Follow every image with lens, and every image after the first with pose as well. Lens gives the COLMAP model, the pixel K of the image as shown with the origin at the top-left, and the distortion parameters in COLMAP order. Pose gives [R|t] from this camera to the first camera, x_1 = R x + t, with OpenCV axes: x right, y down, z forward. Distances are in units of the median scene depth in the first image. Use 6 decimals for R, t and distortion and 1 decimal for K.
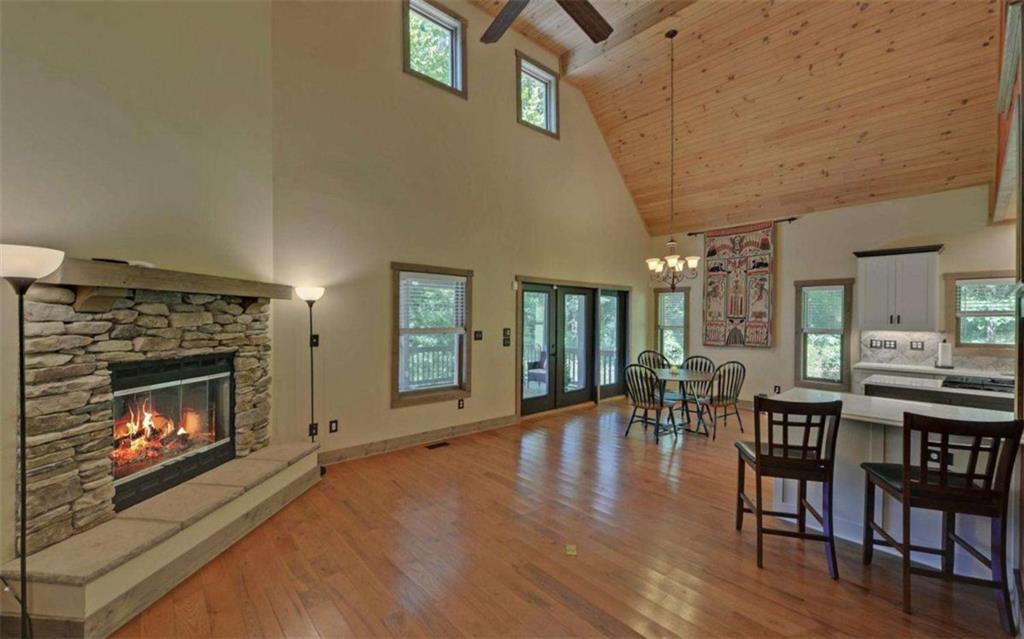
lens RADIAL K [[410.9, 0, 505.6], [0, 410.9, 317.3], [0, 0, 1]] dist [-0.002789, -0.000423]
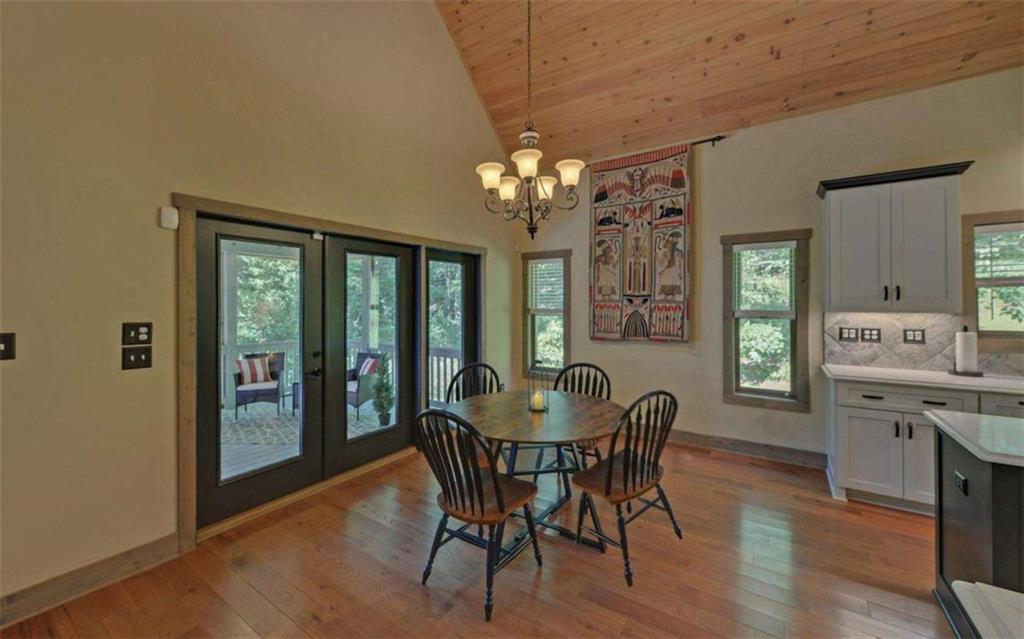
lens RADIAL K [[407.0, 0, 507.6], [0, 407.0, 297.1], [0, 0, 1]] dist [-0.000380, -0.000538]
pose [[0.967263, -0.007953, 0.253652, 0.268107], [0.010660, 0.999900, -0.009299, 0.009891], [-0.253552, 0.011698, 0.967251, 0.572852]]
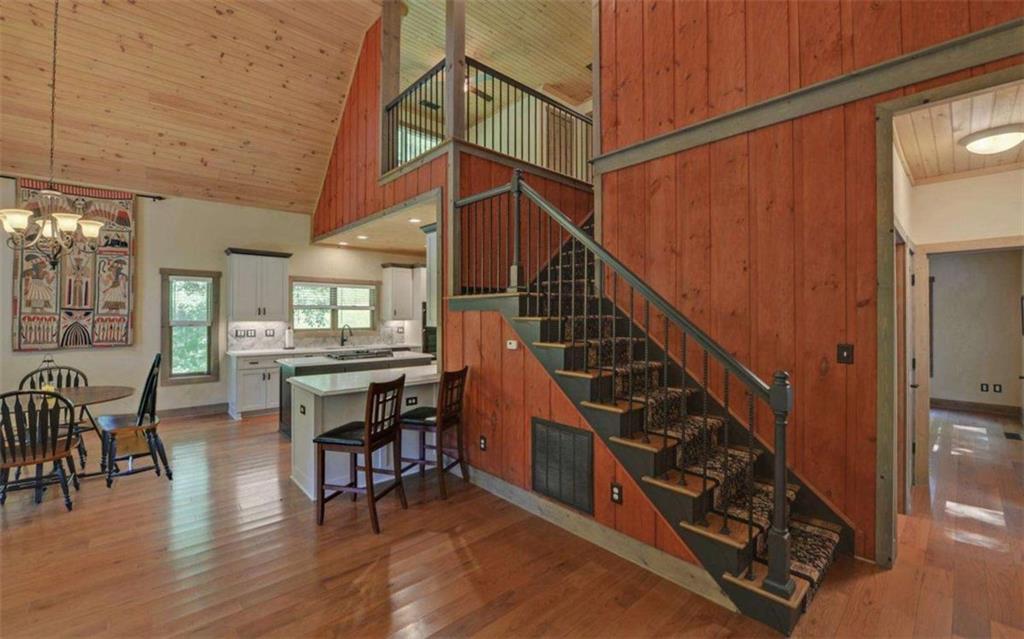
lens RADIAL K [[411.0, 0, 511.1], [0, 411.0, 322.4], [0, 0, 1]] dist [-0.026092, -0.000521]
pose [[-0.022585, -0.026926, 0.999382, -0.229416], [-0.008221, 0.999608, 0.026746, -0.000456], [-0.999711, -0.007611, -0.022798, 0.310709]]
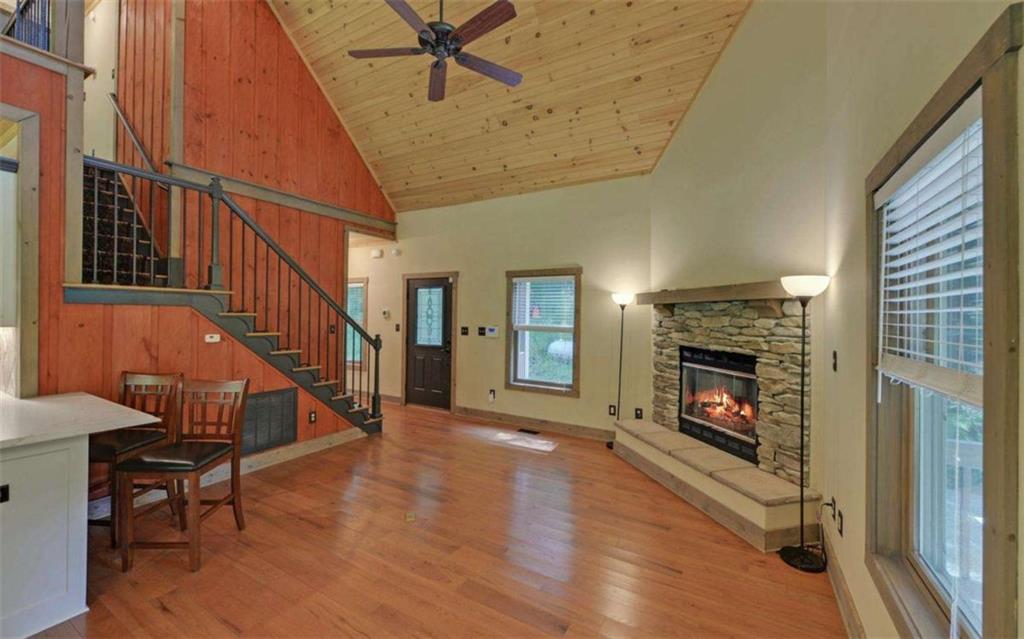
lens RADIAL K [[399.9, 0, 516.1], [0, 399.9, 312.6], [0, 0, 1]] dist [-0.000625, -0.007462]
pose [[-0.942534, -0.026613, -0.333049, 0.132513], [-0.024350, 0.999643, -0.010967, 0.002479], [0.333222, -0.002227, -0.942846, 1.068715]]
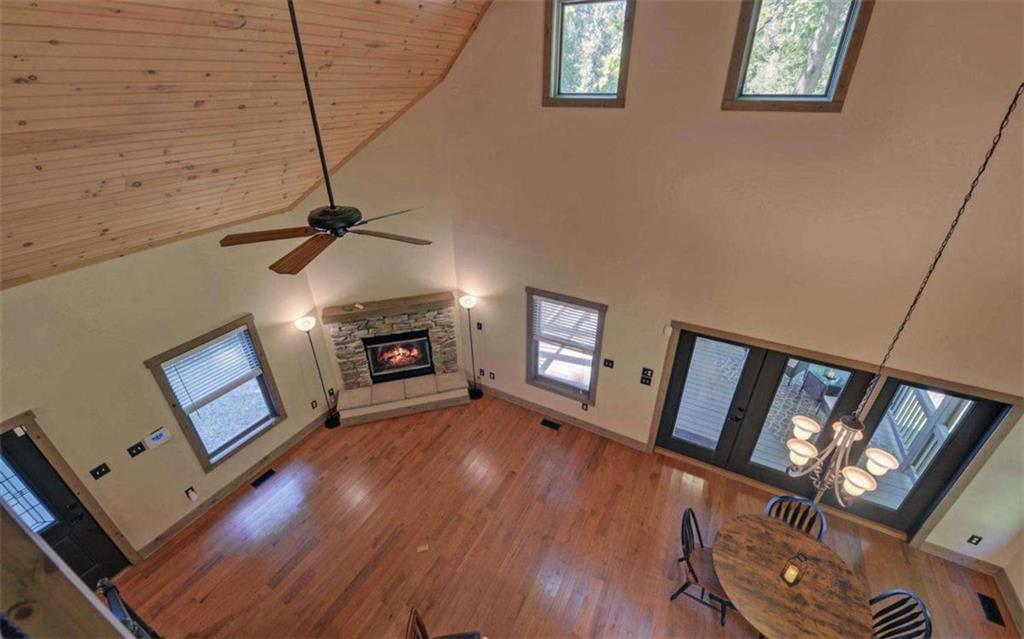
lens RADIAL K [[398.8, 0, 513.2], [0, 398.8, 304.1], [0, 0, 1]] dist [-0.017596, -0.005726]
pose [[0.349059, 0.427237, -0.834042, 0.614652], [0.006382, 0.888920, 0.458018, -0.543881], [0.937079, -0.165198, 0.307559, 0.512122]]
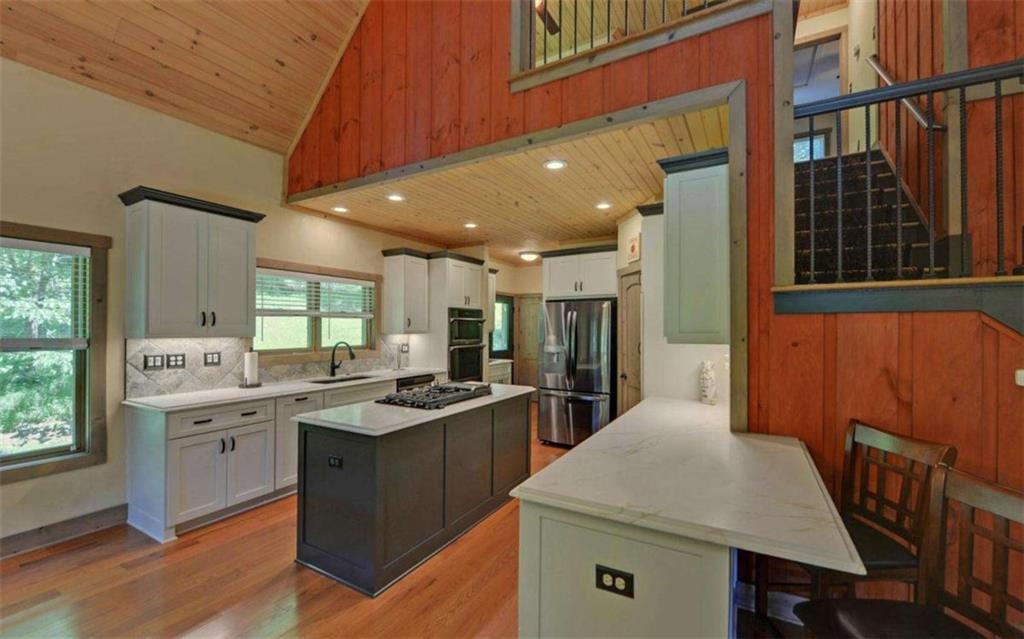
lens RADIAL K [[410.4, 0, 513.6], [0, 410.4, 332.9], [0, 0, 1]] dist [-0.000893, -0.003344]
pose [[-0.328528, -0.019008, 0.944303, 0.221468], [-0.006989, 0.999819, 0.017694, 0.011907], [-0.944468, -0.000787, -0.328601, 0.765628]]
